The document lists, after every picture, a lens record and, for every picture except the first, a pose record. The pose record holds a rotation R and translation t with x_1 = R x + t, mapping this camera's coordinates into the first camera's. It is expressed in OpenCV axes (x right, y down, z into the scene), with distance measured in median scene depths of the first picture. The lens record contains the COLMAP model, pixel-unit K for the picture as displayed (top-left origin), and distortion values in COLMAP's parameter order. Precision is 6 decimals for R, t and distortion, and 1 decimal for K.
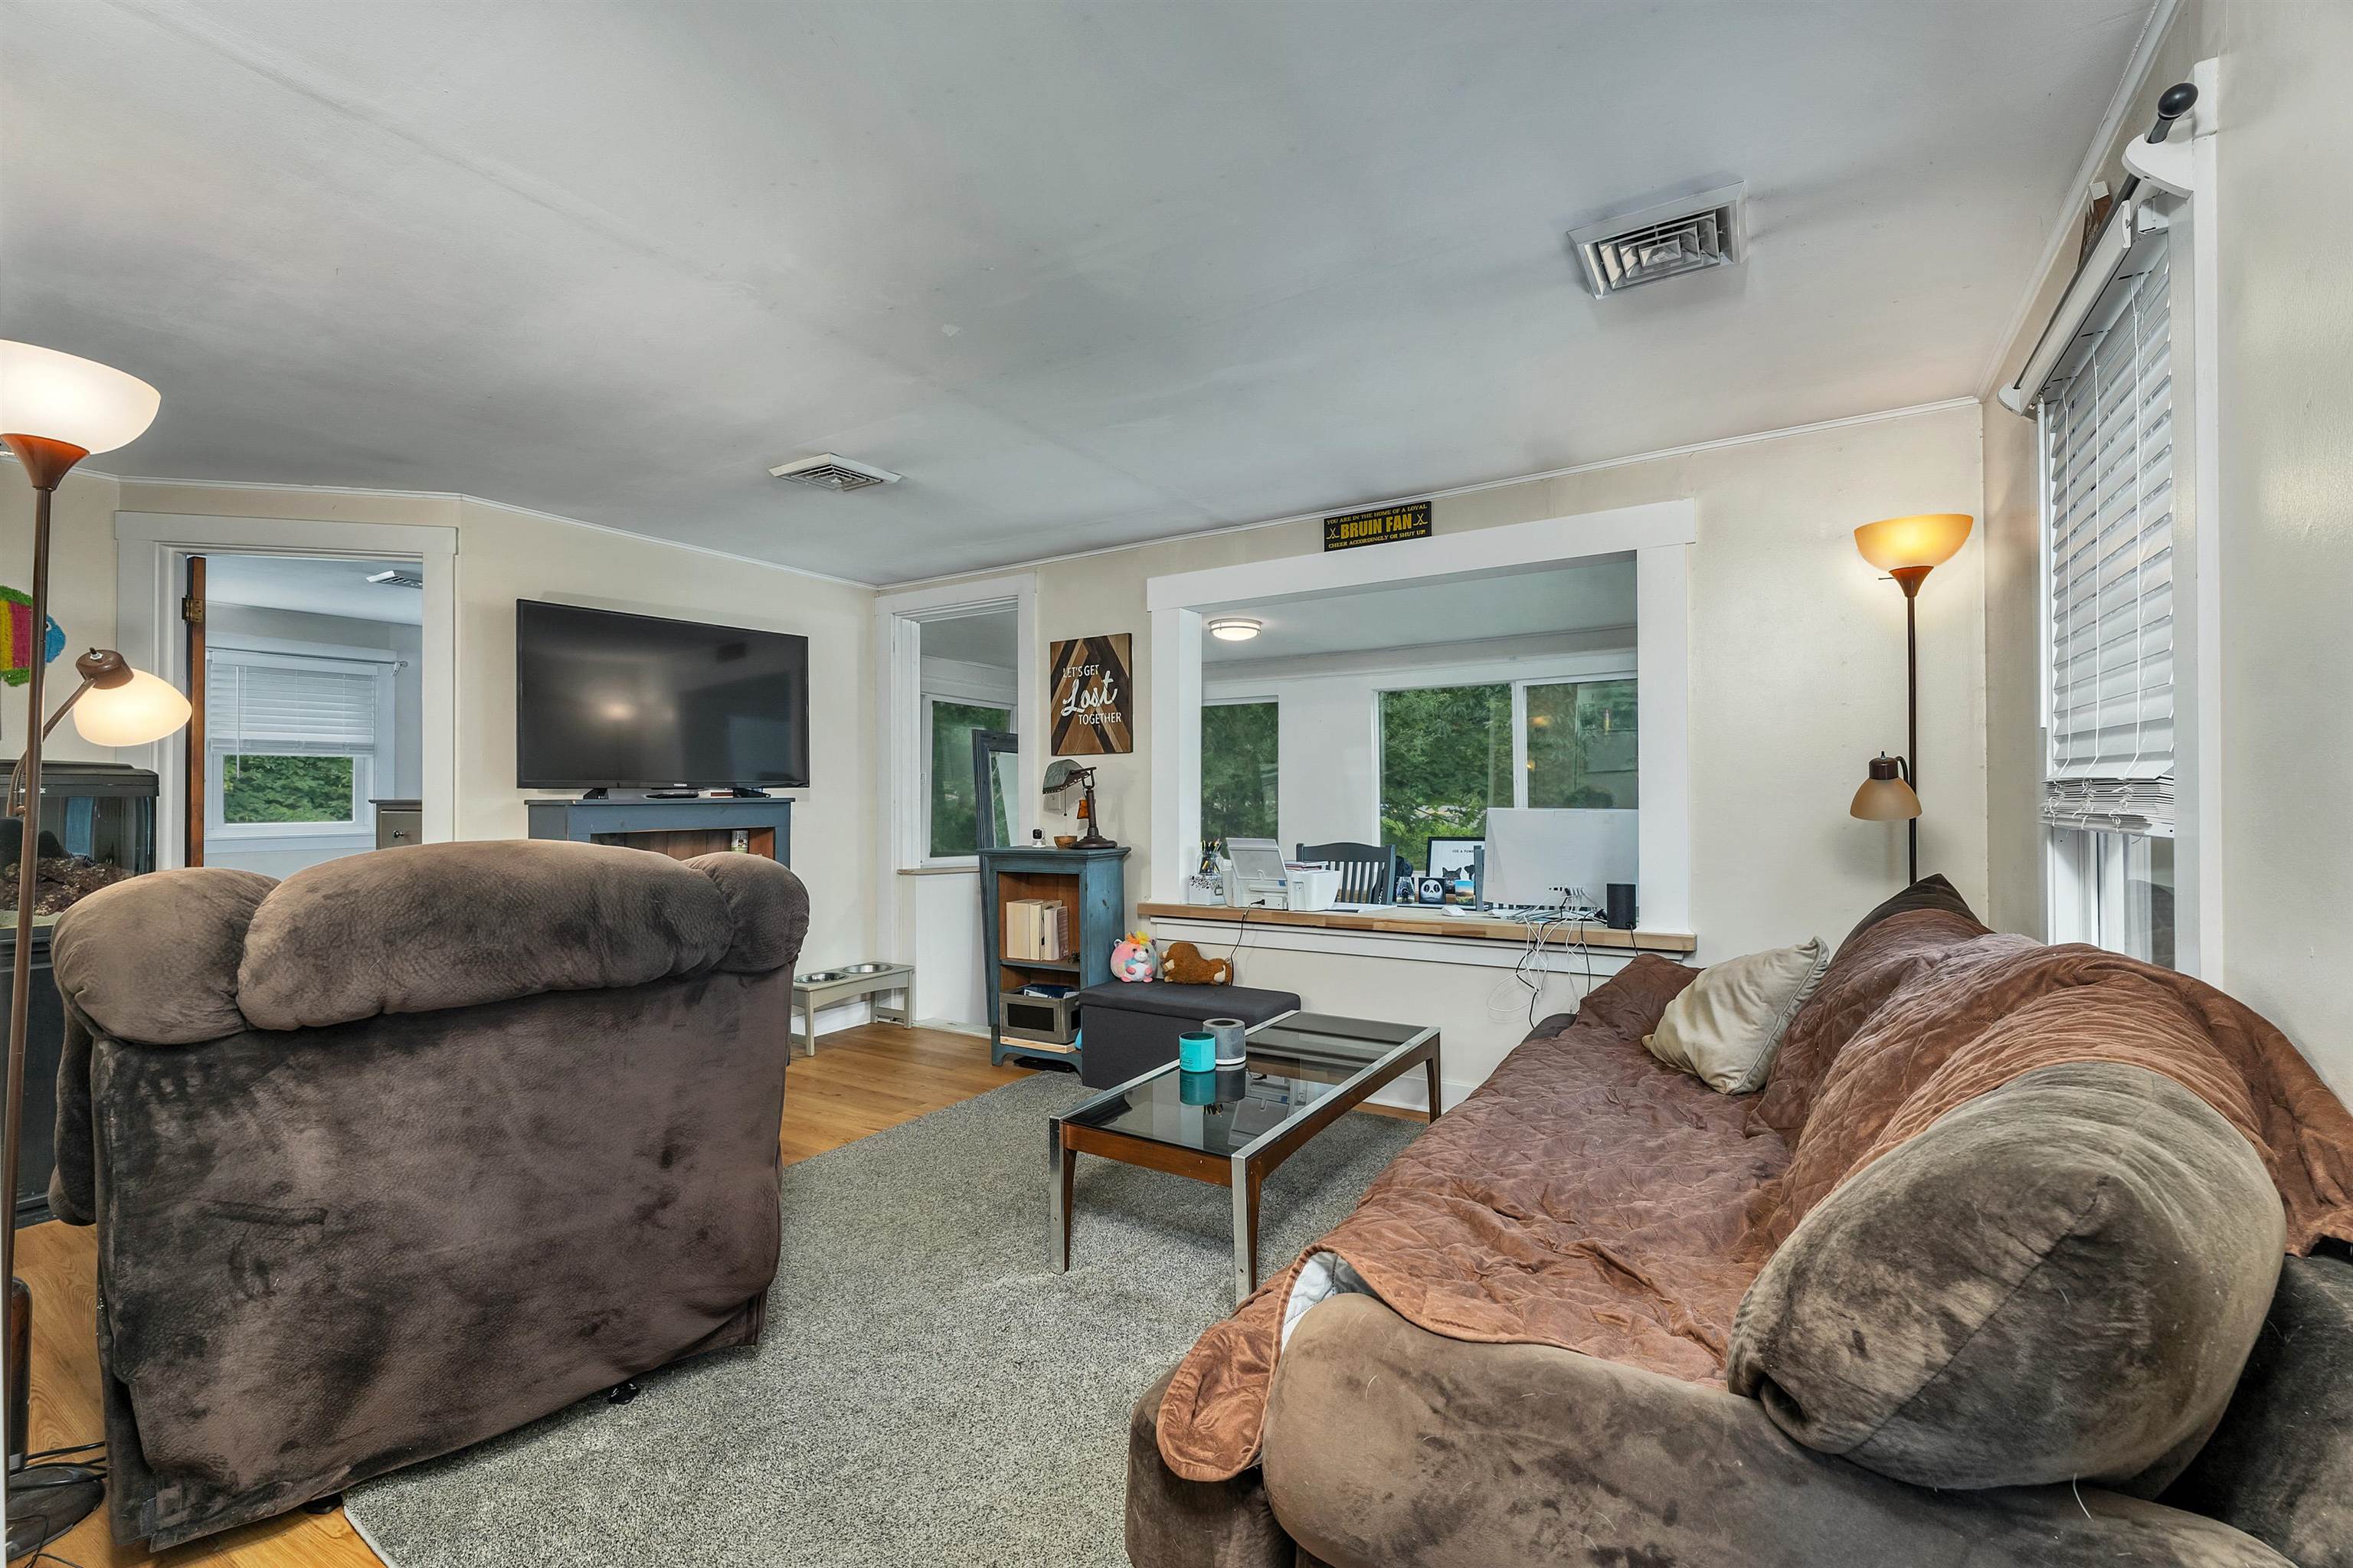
lens RADIAL K [[998.7, 0, 1177.6], [0, 998.7, 780.6], [0, 0, 1]] dist [0.000806, 0.000690]
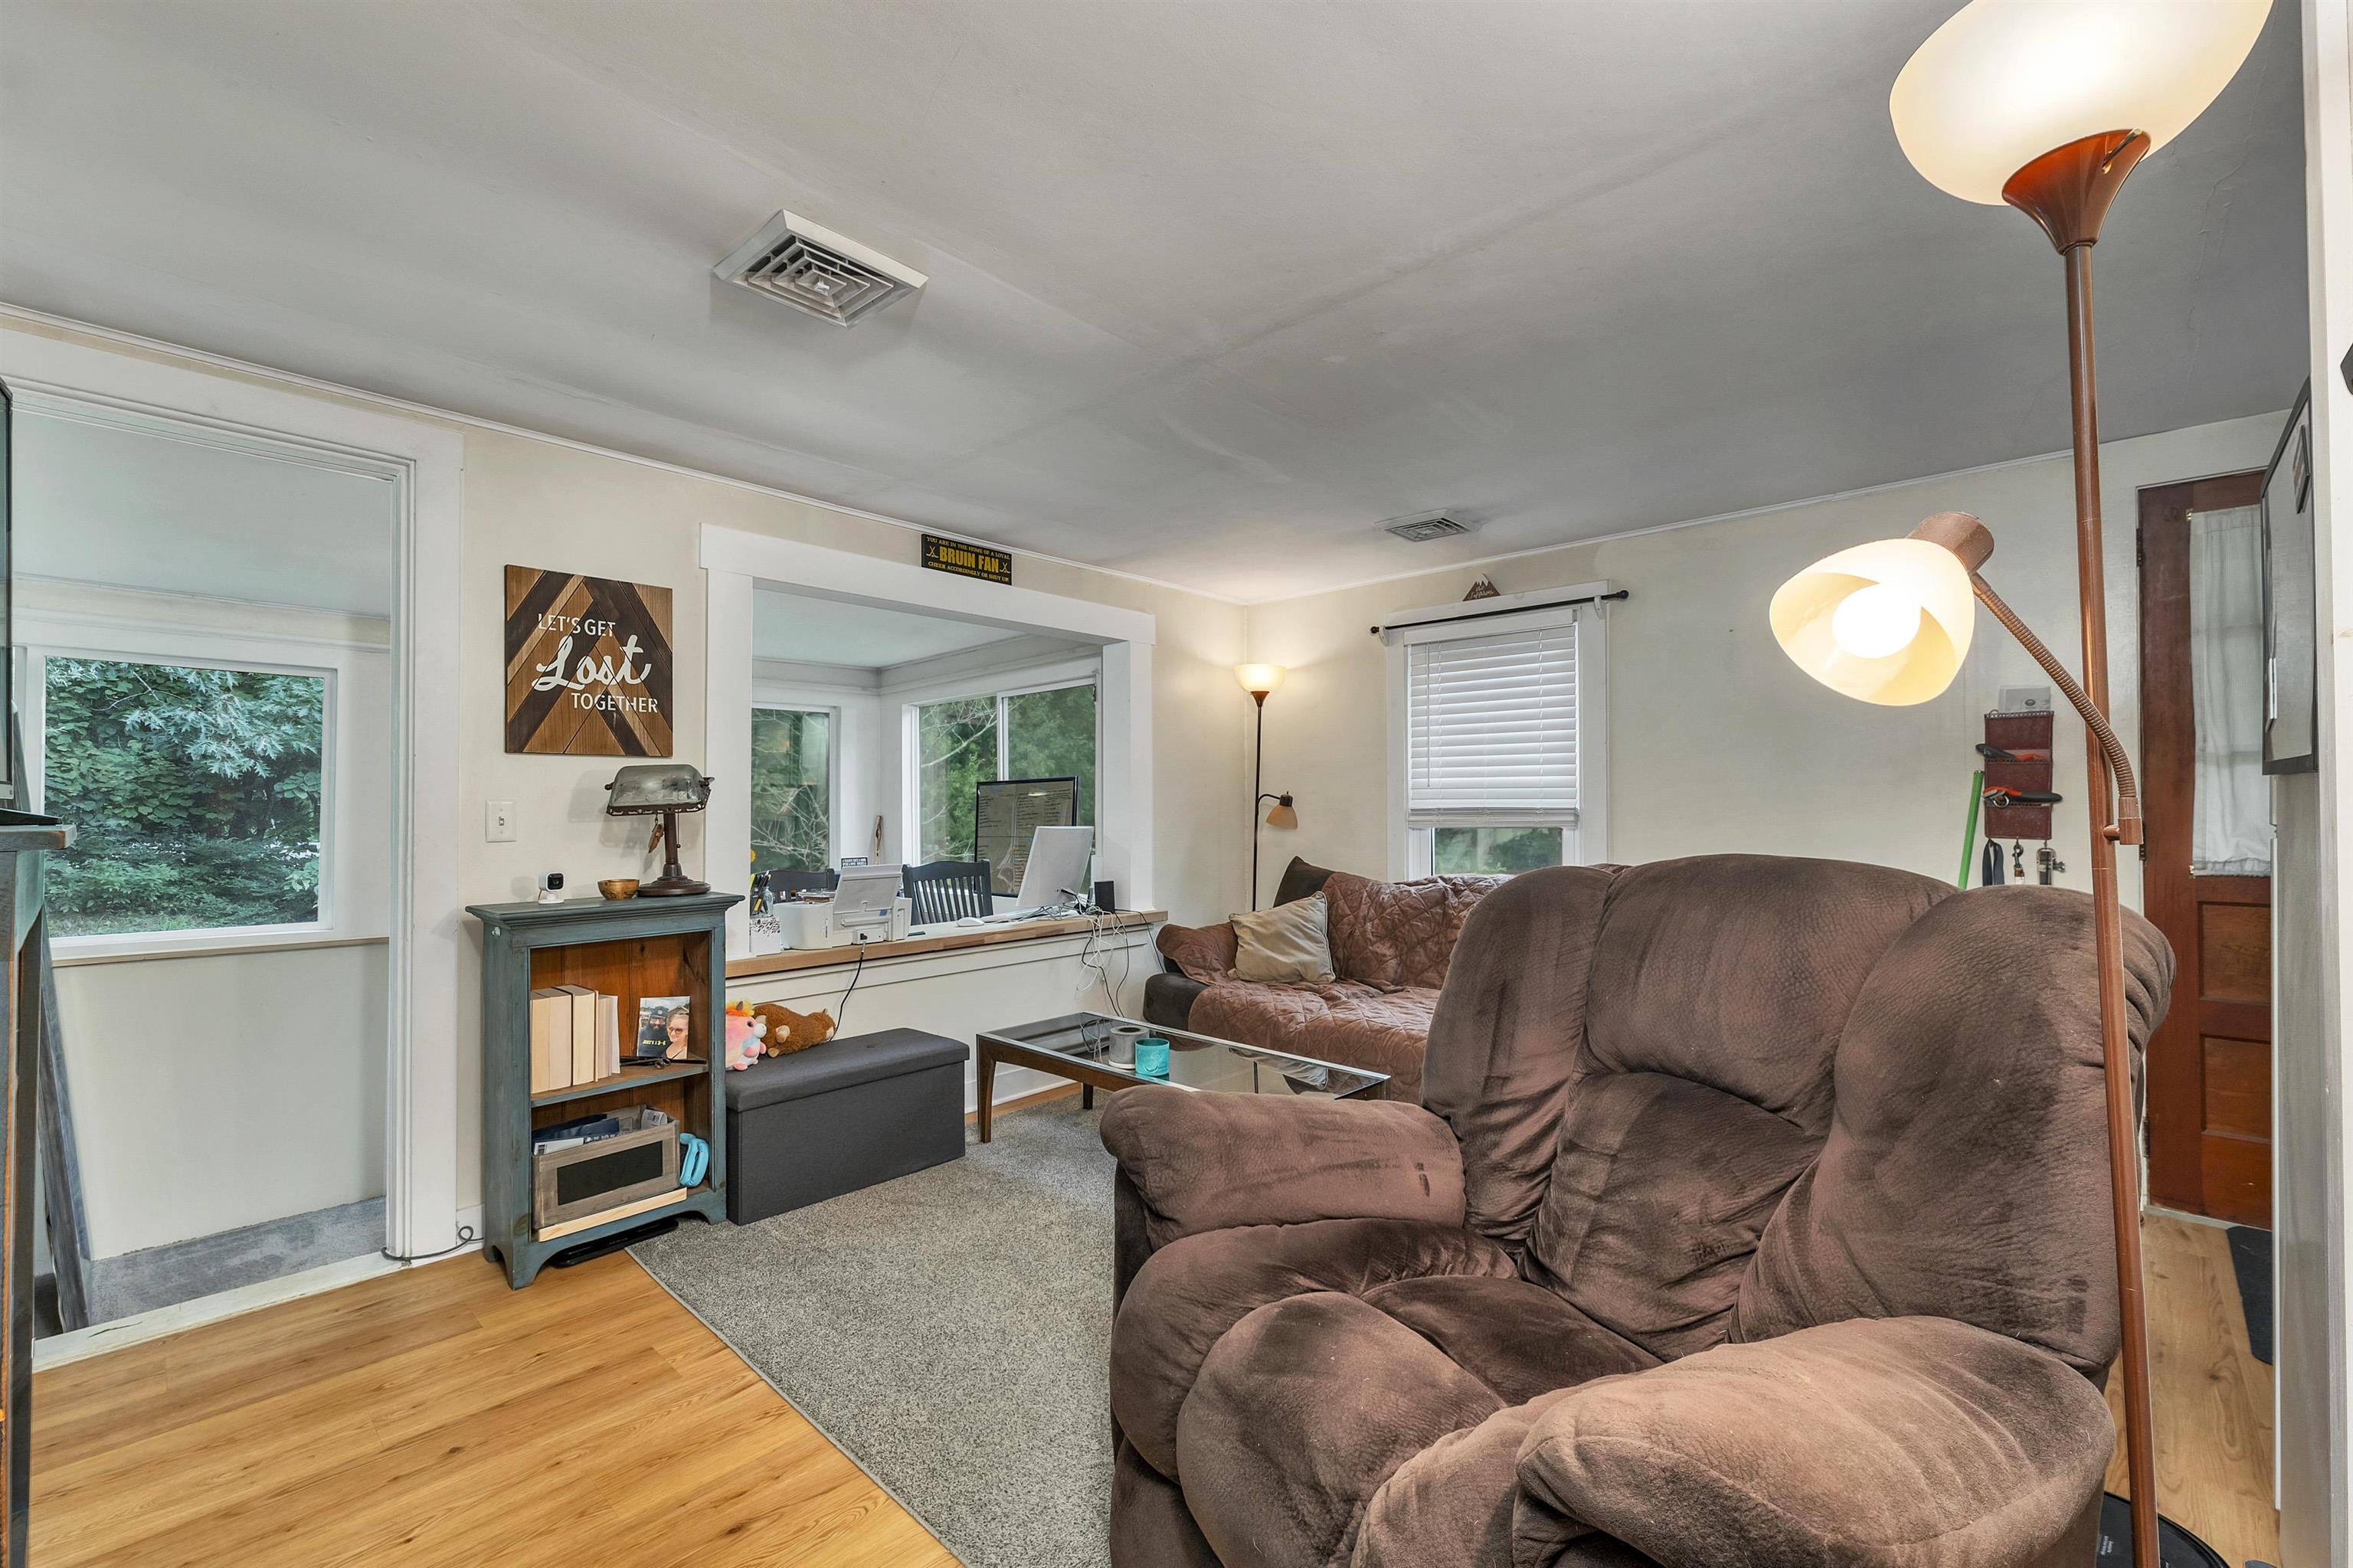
lens RADIAL K [[998.7, 0, 1188.2], [0, 998.7, 778.7], [0, 0, 1]] dist [0.000806, 0.000690]
pose [[0.168866, 0.038002, 0.984906, -0.699126], [-0.007244, 0.999277, -0.037315, 0.011277], [-0.985612, -0.000834, 0.169019, 0.528803]]
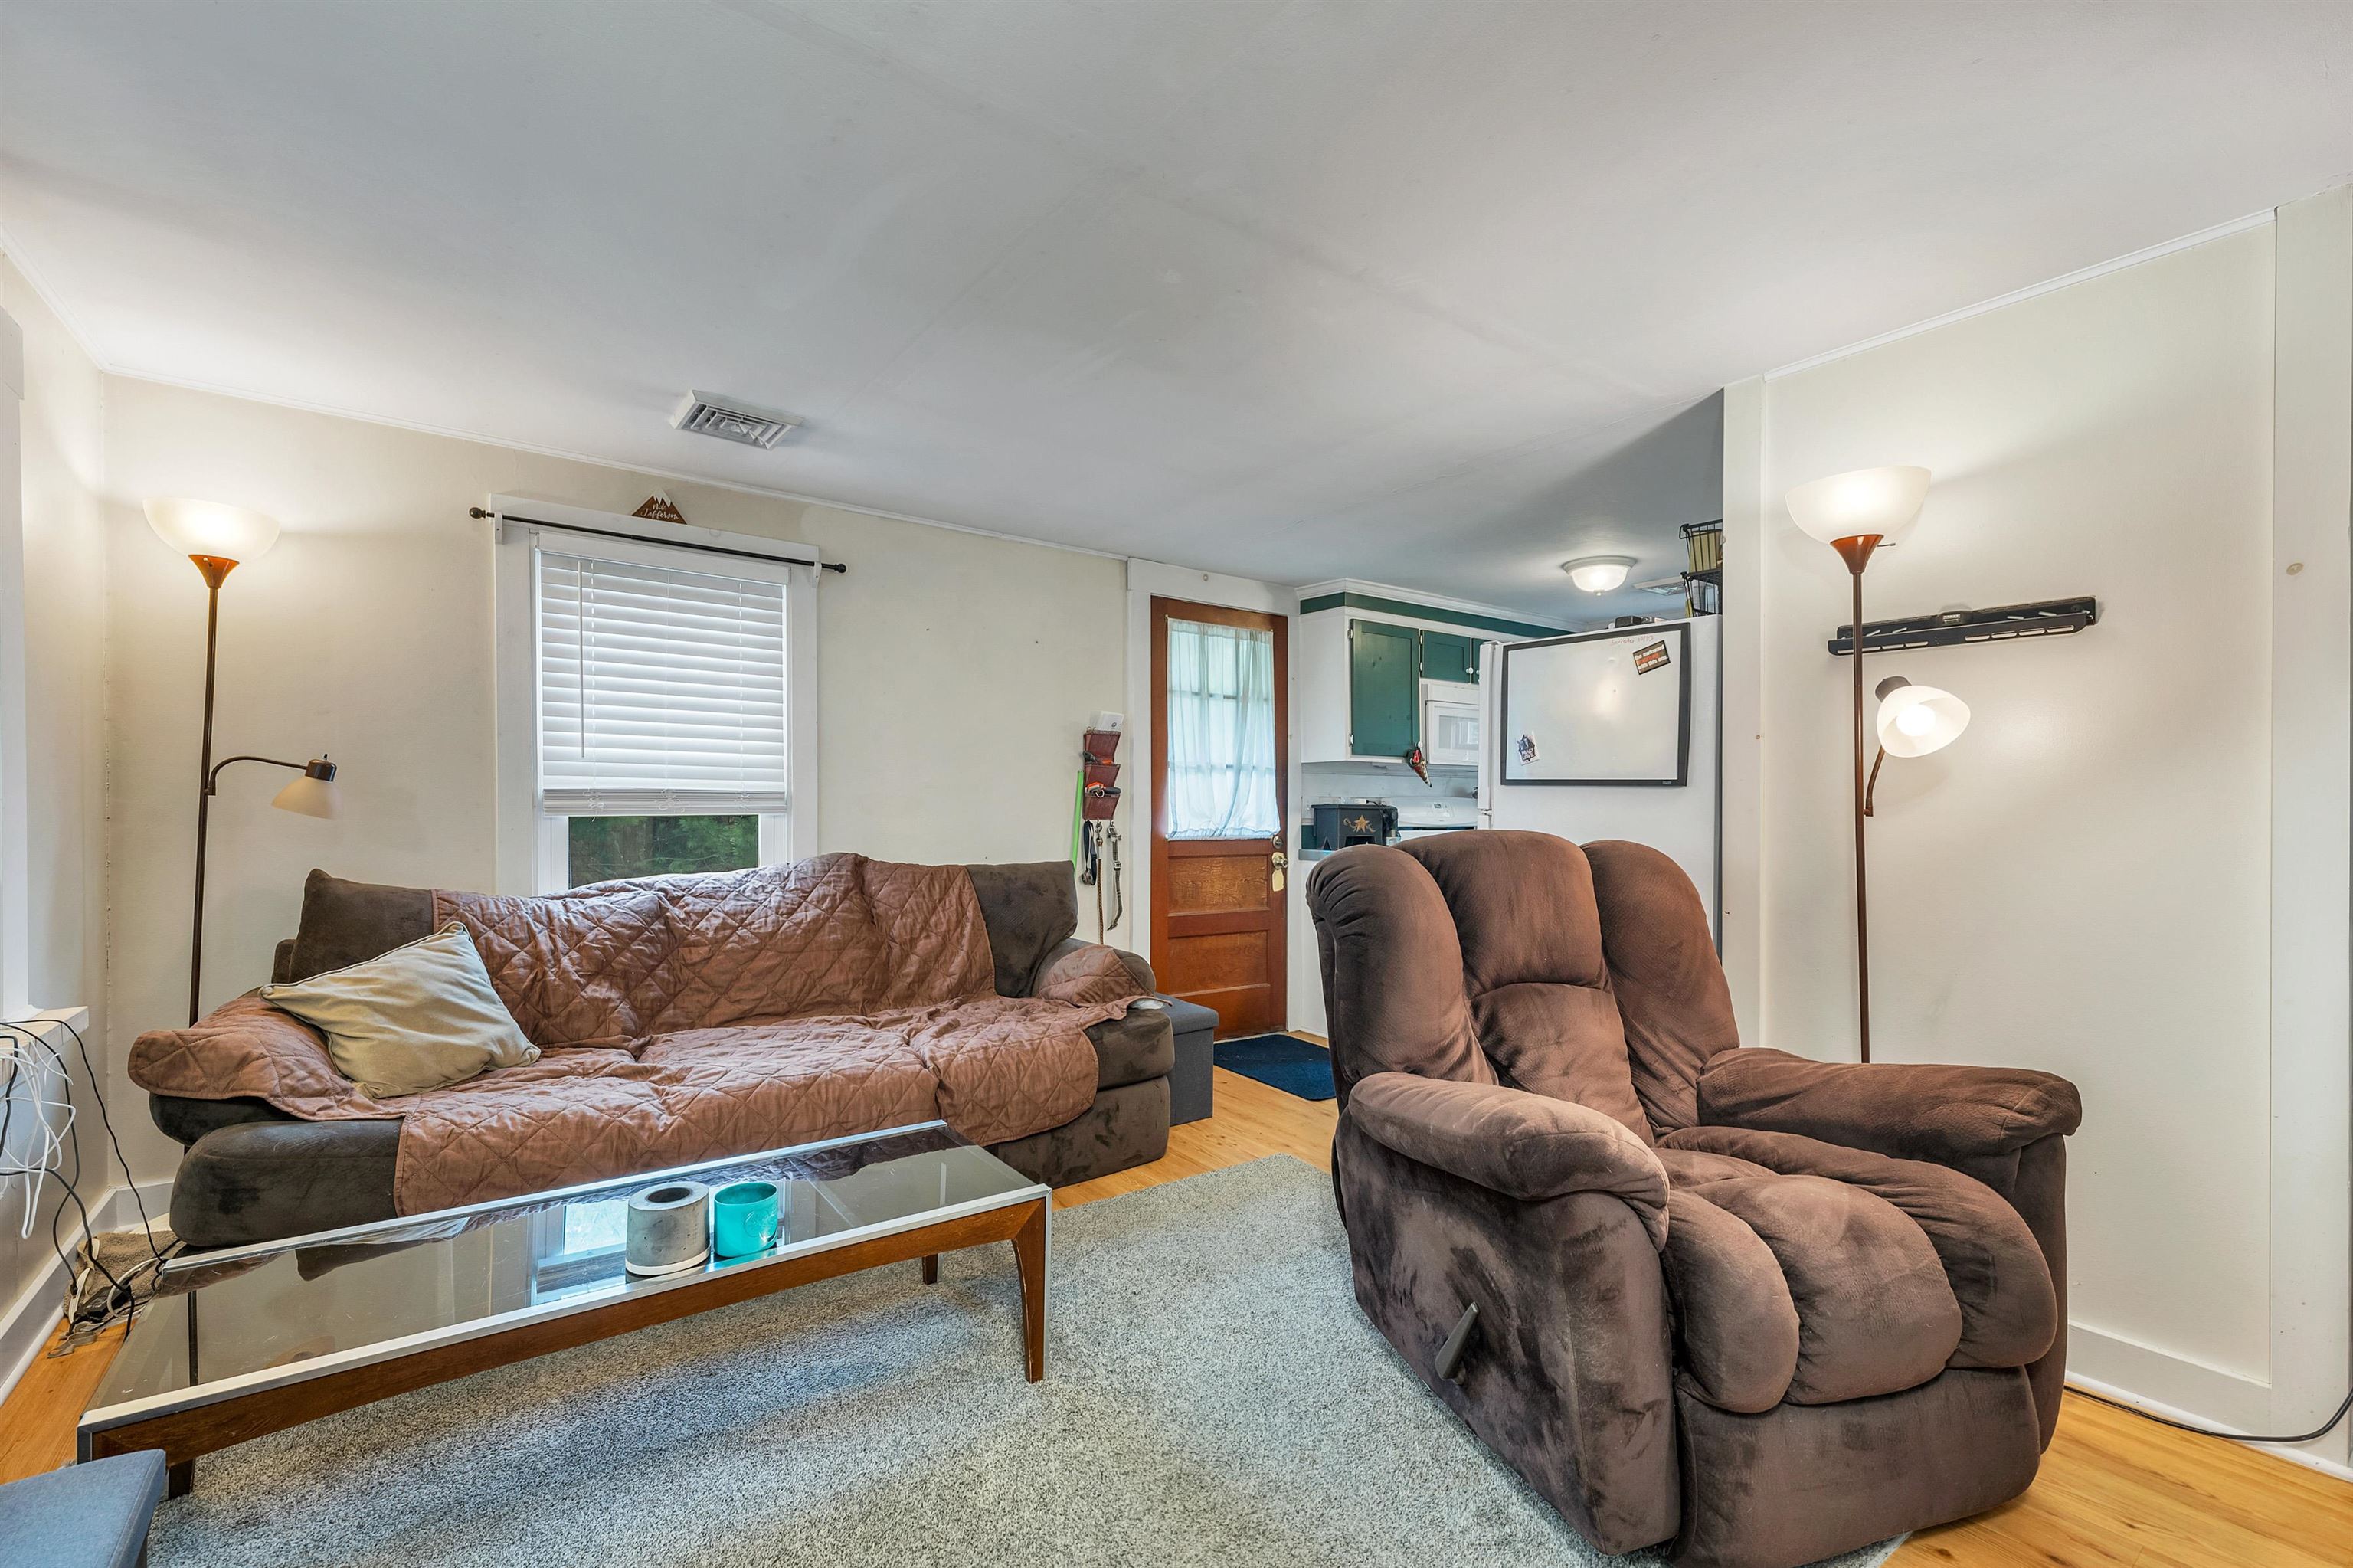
lens RADIAL K [[998.7, 0, 1162.6], [0, 998.7, 789.8], [0, 0, 1]] dist [0.000806, 0.000690]
pose [[-0.943007, 0.003454, 0.332756, -0.275704], [-0.005101, 0.999679, -0.024833, 0.018110], [-0.332735, -0.025116, -0.942686, 1.027721]]
